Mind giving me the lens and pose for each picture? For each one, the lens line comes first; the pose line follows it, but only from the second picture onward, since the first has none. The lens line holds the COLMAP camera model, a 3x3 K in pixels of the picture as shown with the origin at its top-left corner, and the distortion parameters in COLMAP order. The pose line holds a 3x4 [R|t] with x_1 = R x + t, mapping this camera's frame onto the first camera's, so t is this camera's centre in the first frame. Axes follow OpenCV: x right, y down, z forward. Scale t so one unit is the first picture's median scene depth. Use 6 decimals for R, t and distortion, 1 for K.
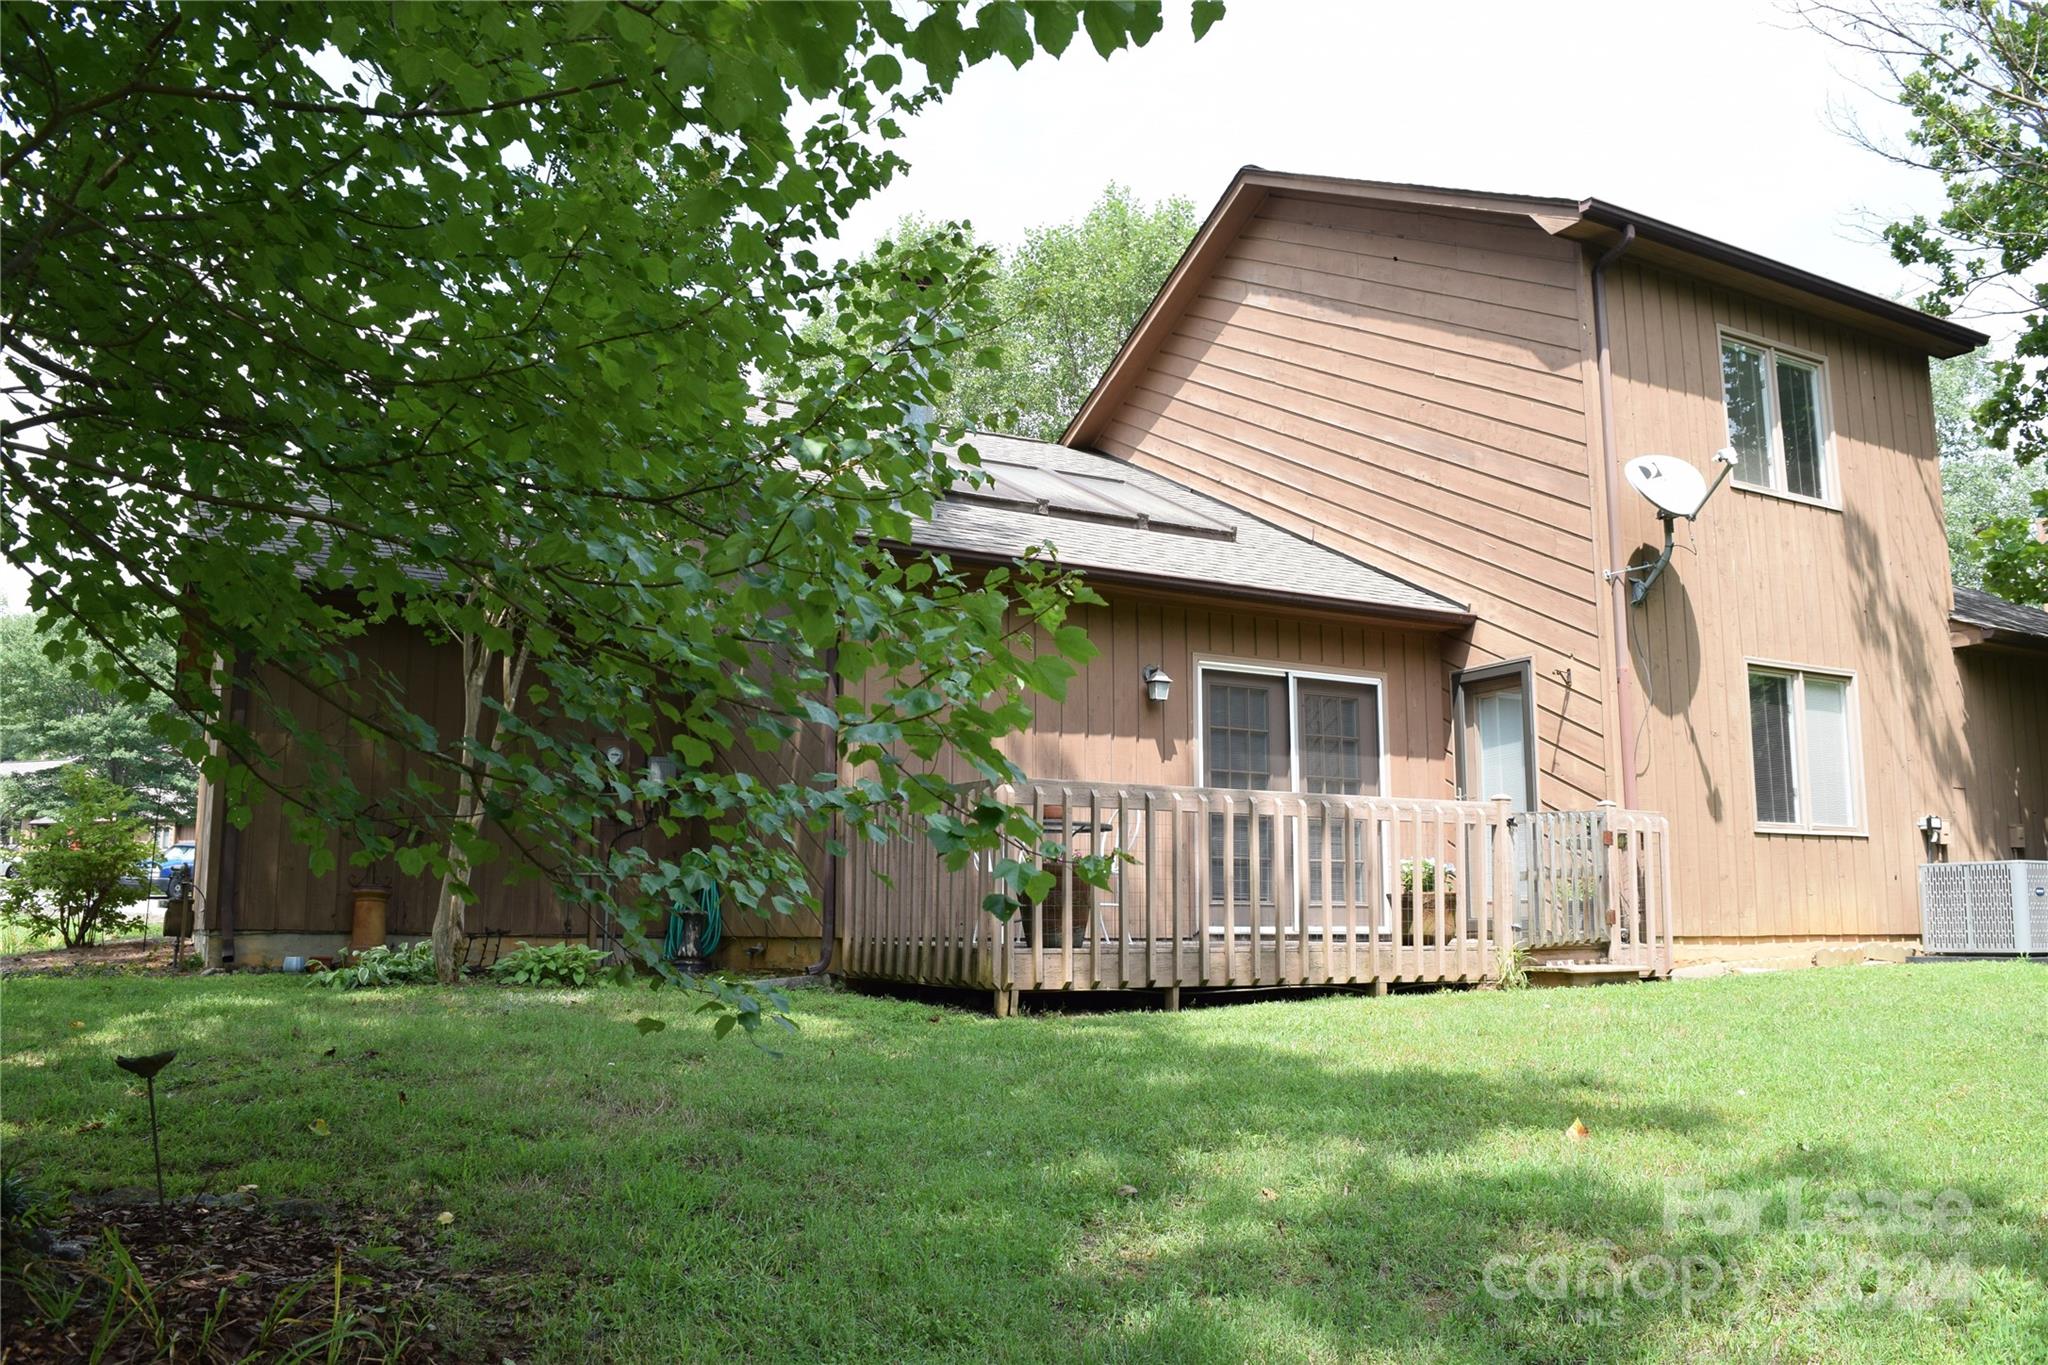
lens RADIAL K [[1617.8, 0, 1024.7], [0, 1617.8, 682.2], [0, 0, 1]] dist [-0.088274, 0.011914]
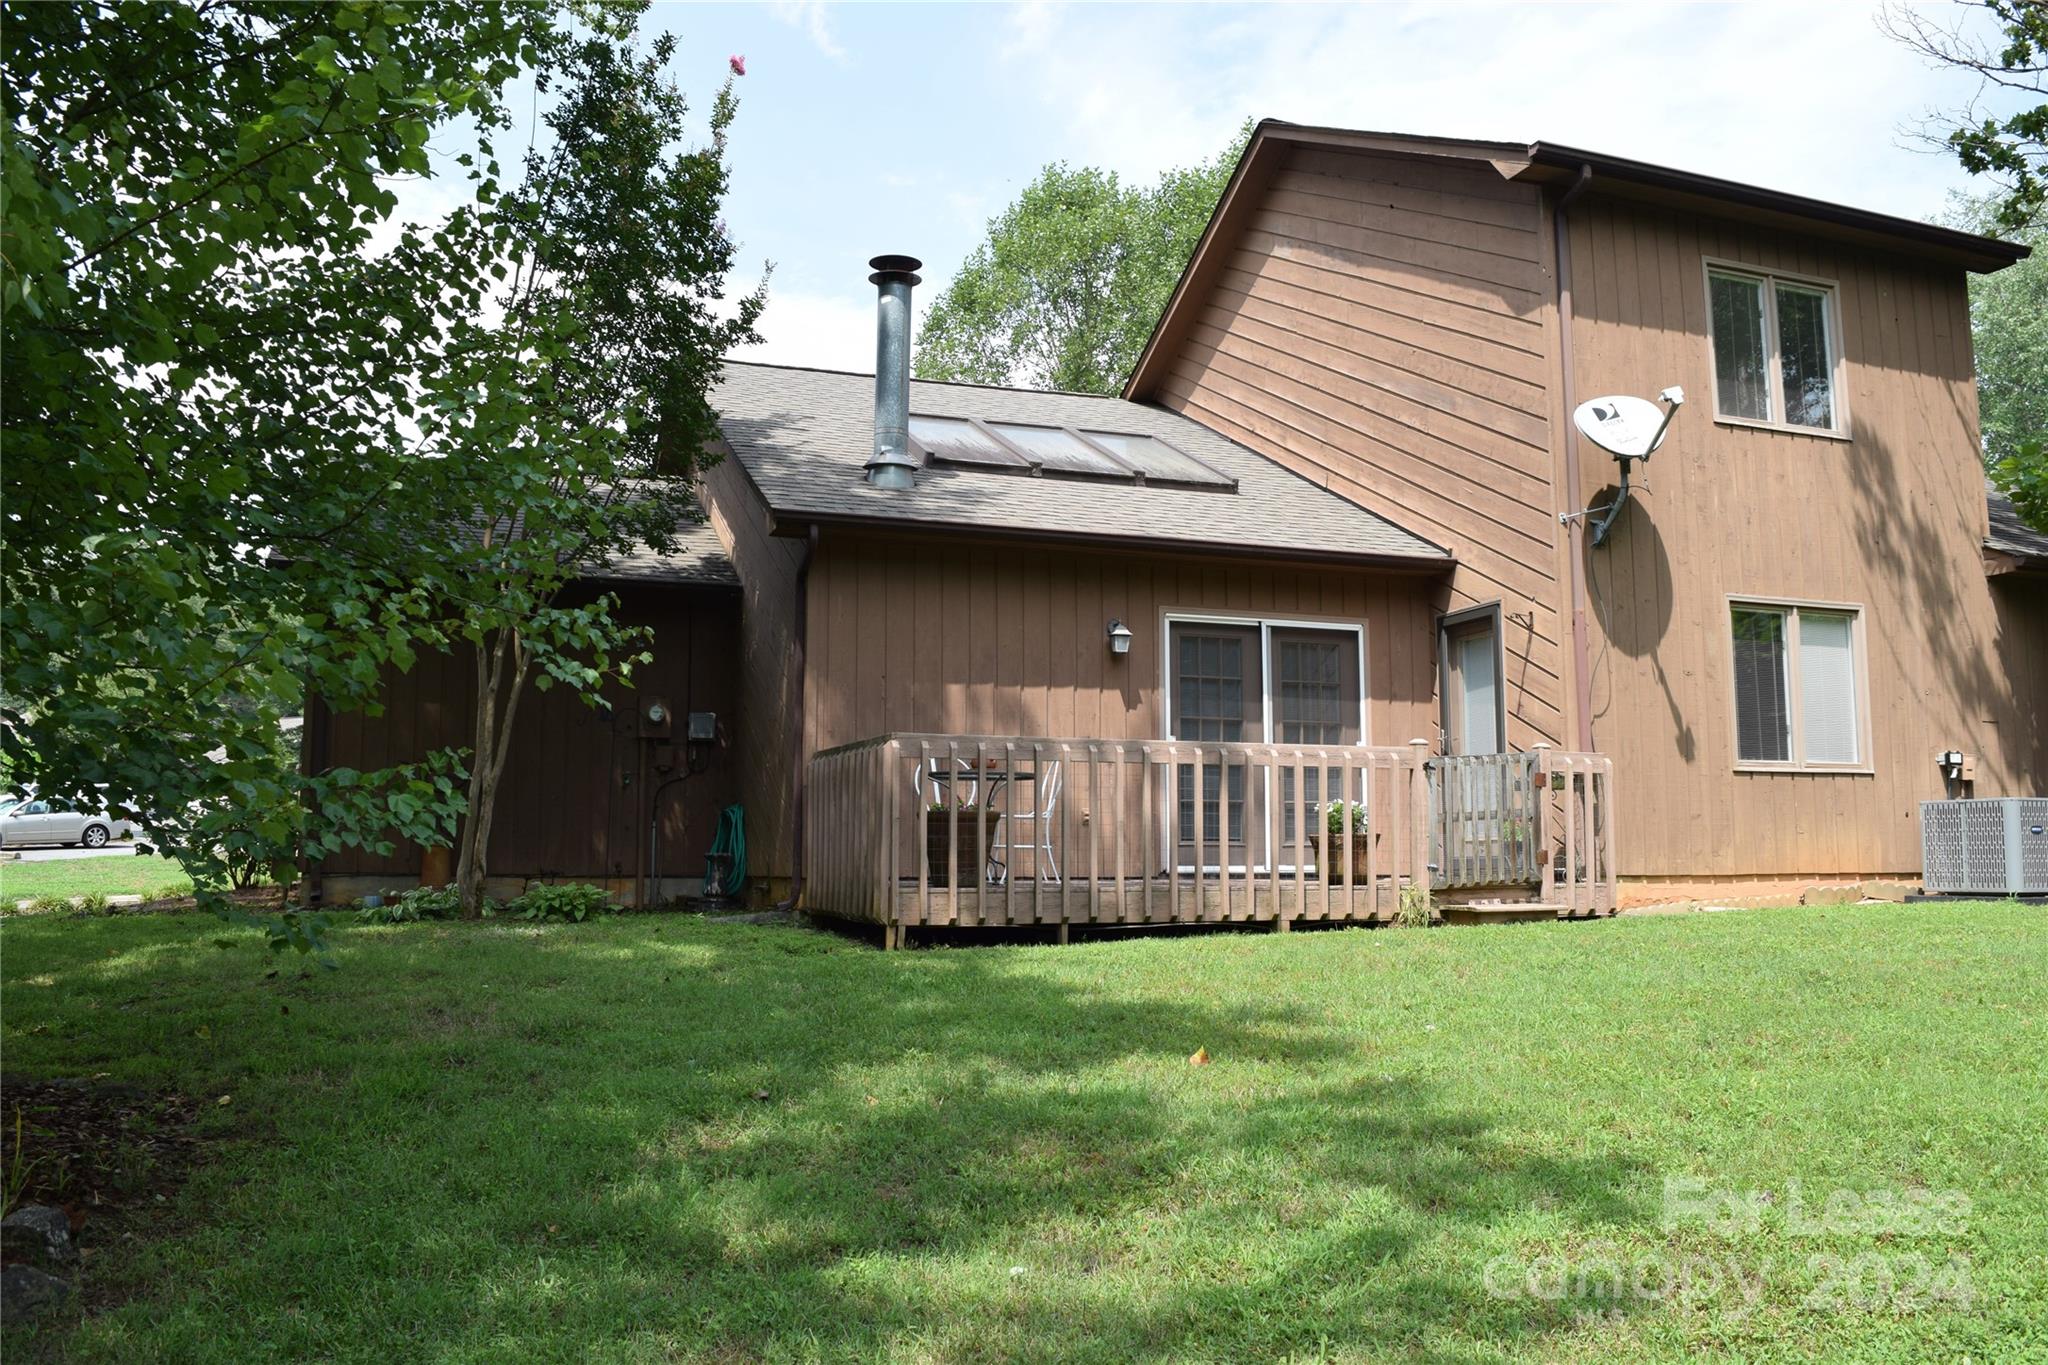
lens RADIAL K [[1617.8, 0, 1026.1], [0, 1617.8, 683.9], [0, 0, 1]] dist [-0.088274, 0.011914]
pose [[0.987289, -0.020834, -0.157562, 0.178352], [0.027296, 0.998868, 0.038963, -0.010764], [0.156571, -0.042769, 0.986740, -0.050160]]
